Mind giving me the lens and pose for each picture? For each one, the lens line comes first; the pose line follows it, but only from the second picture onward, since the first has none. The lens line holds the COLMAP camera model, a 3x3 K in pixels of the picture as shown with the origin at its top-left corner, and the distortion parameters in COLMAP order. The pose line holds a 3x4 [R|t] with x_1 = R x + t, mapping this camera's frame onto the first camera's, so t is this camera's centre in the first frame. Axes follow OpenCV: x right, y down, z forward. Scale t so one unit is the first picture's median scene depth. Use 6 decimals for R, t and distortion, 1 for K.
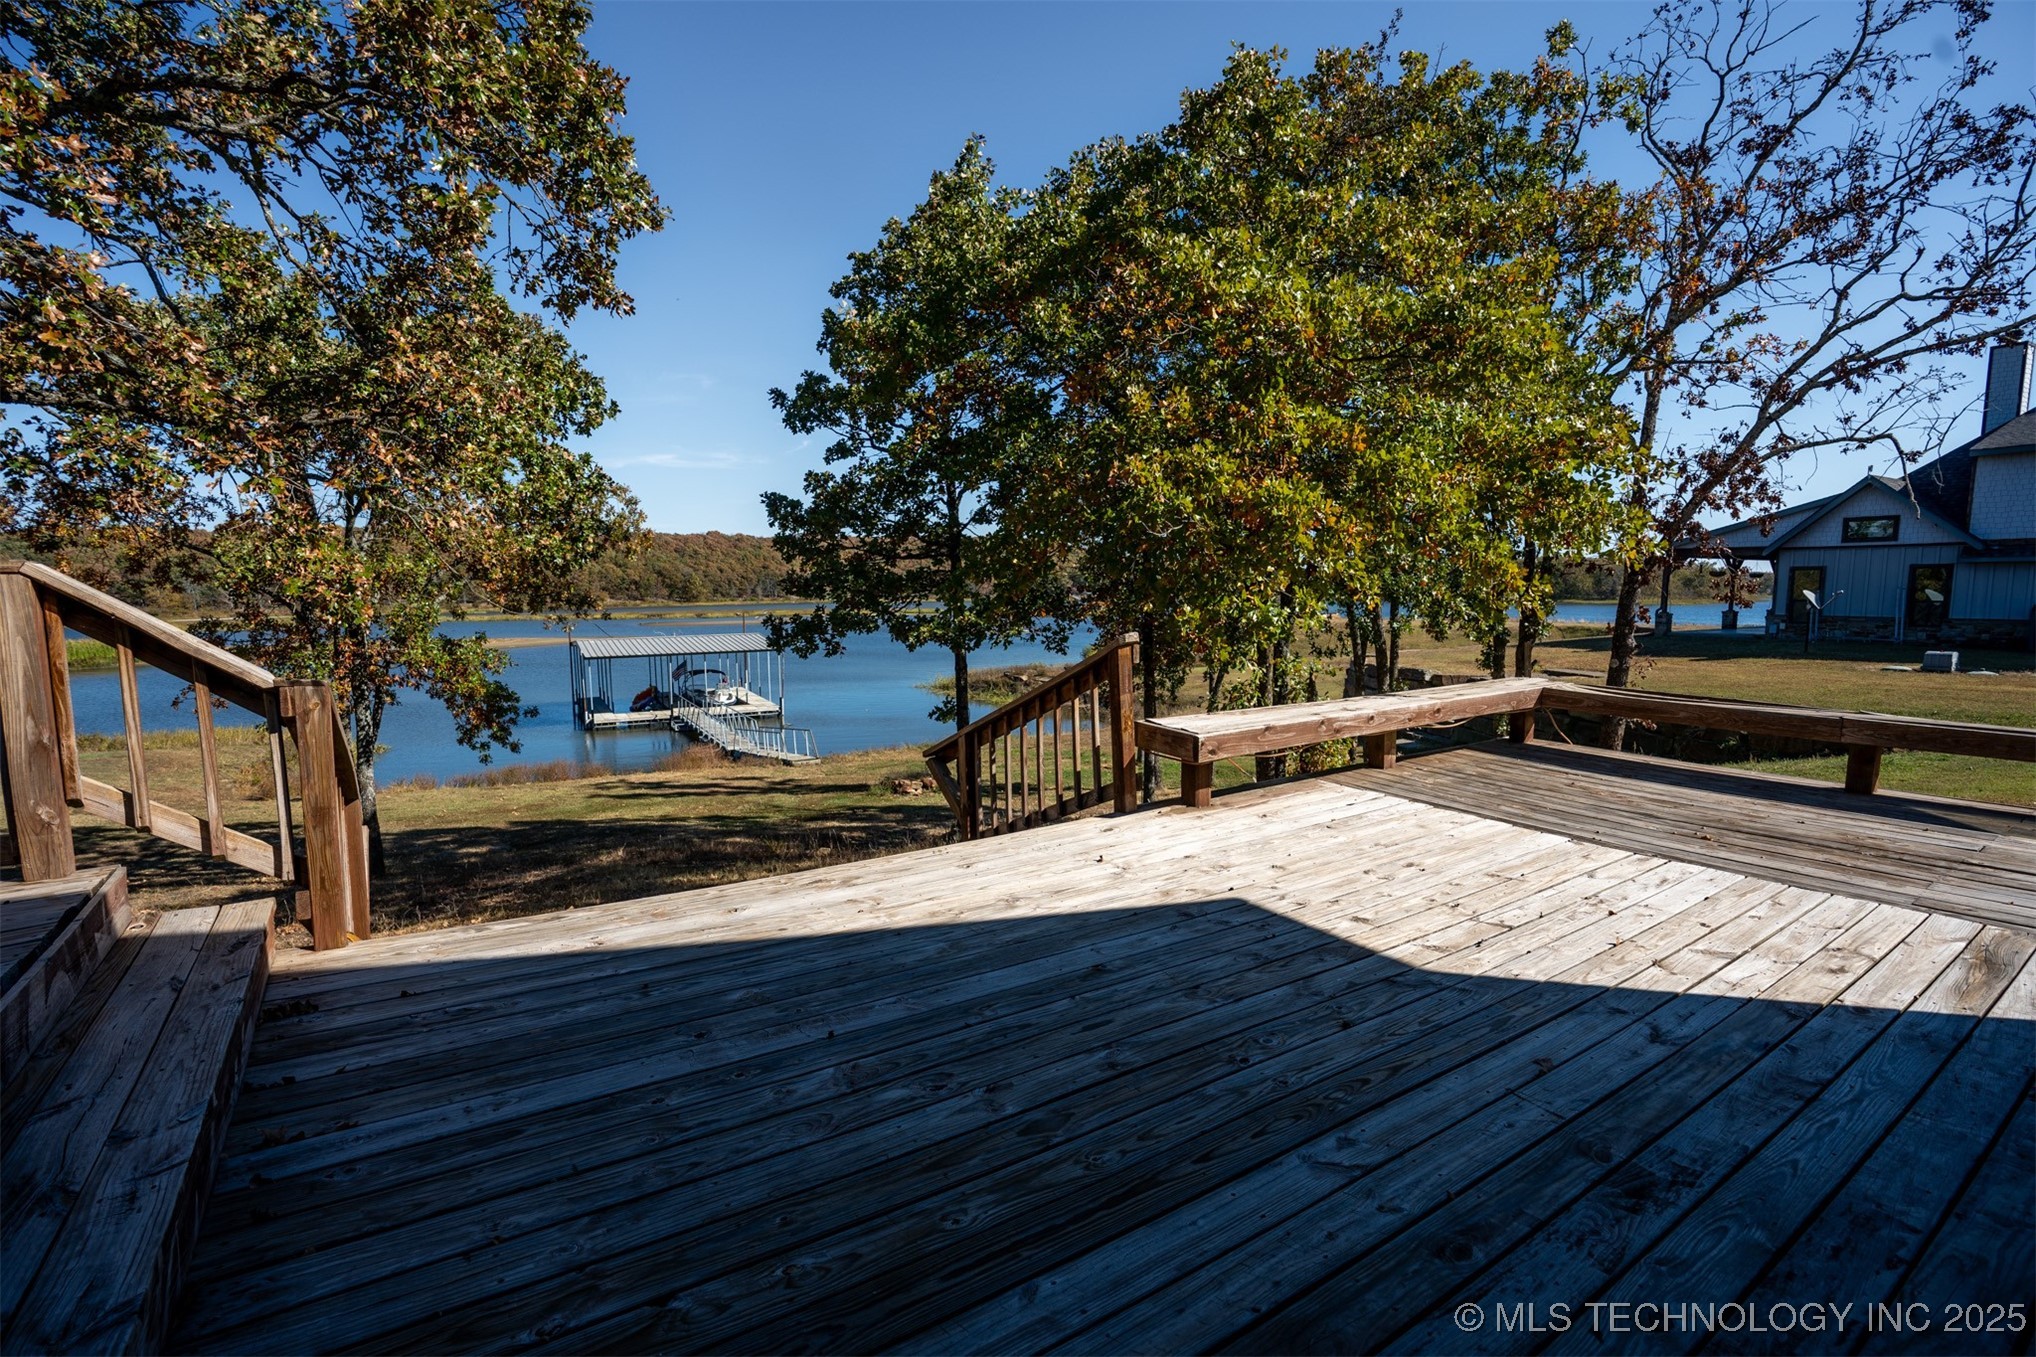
lens RADIAL K [[934.3, 0, 1024.0], [0, 934.3, 681.6], [0, 0, 1]] dist [-0.020451, 0.002250]
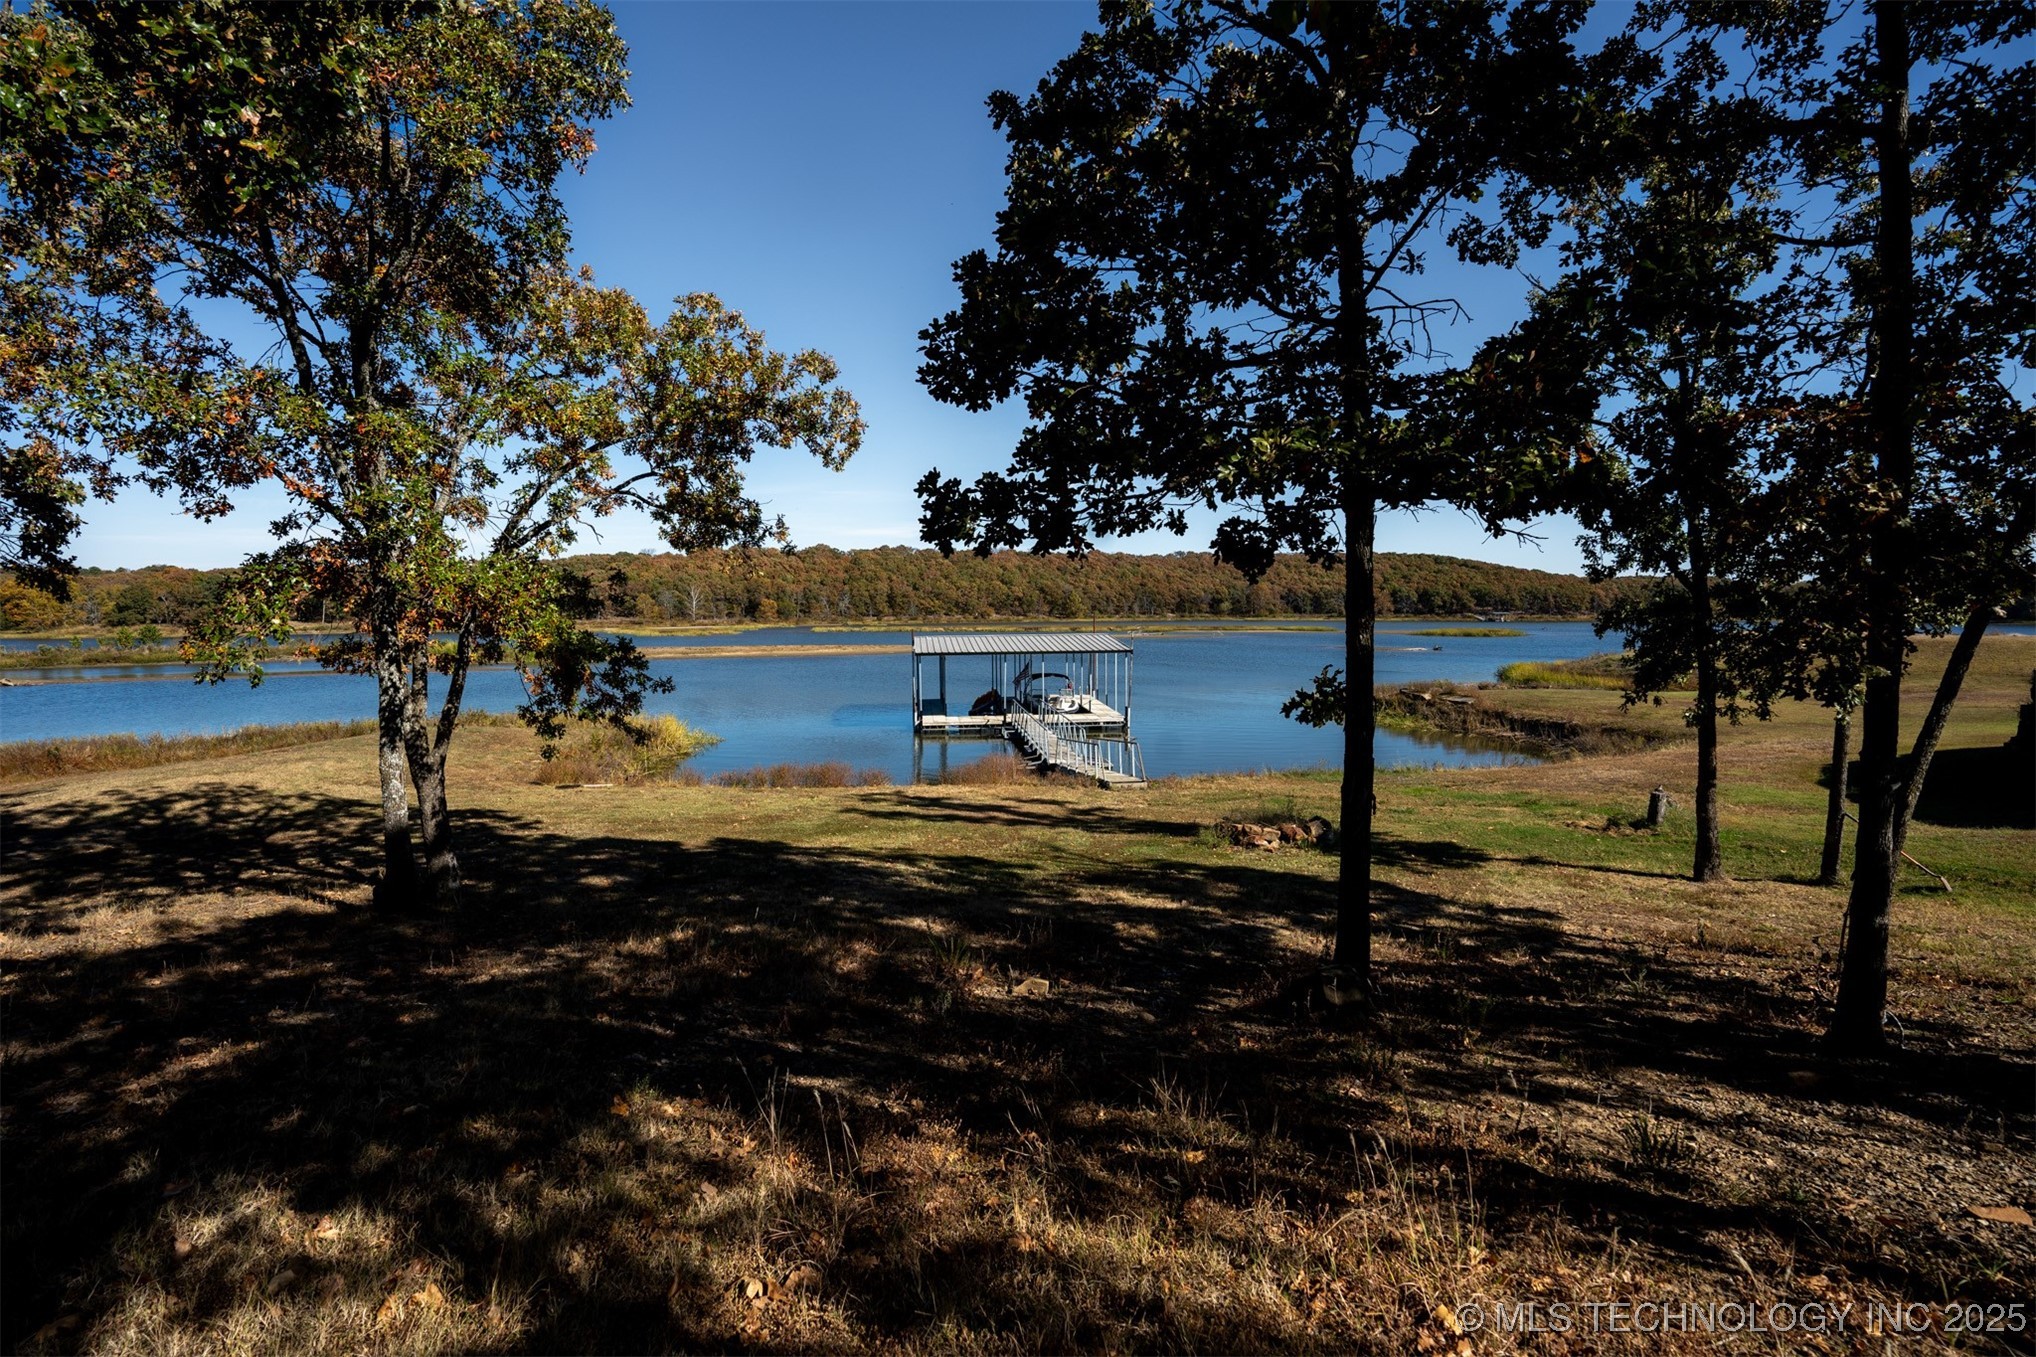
lens RADIAL K [[934.3, 0, 1022.8], [0, 934.3, 668.3], [0, 0, 1]] dist [-0.020451, 0.002250]
pose [[0.920687, 0.018845, -0.389847, -0.014510], [-0.033133, 0.999002, -0.029958, 0.012848], [0.388893, 0.040499, 0.920392, 0.193394]]
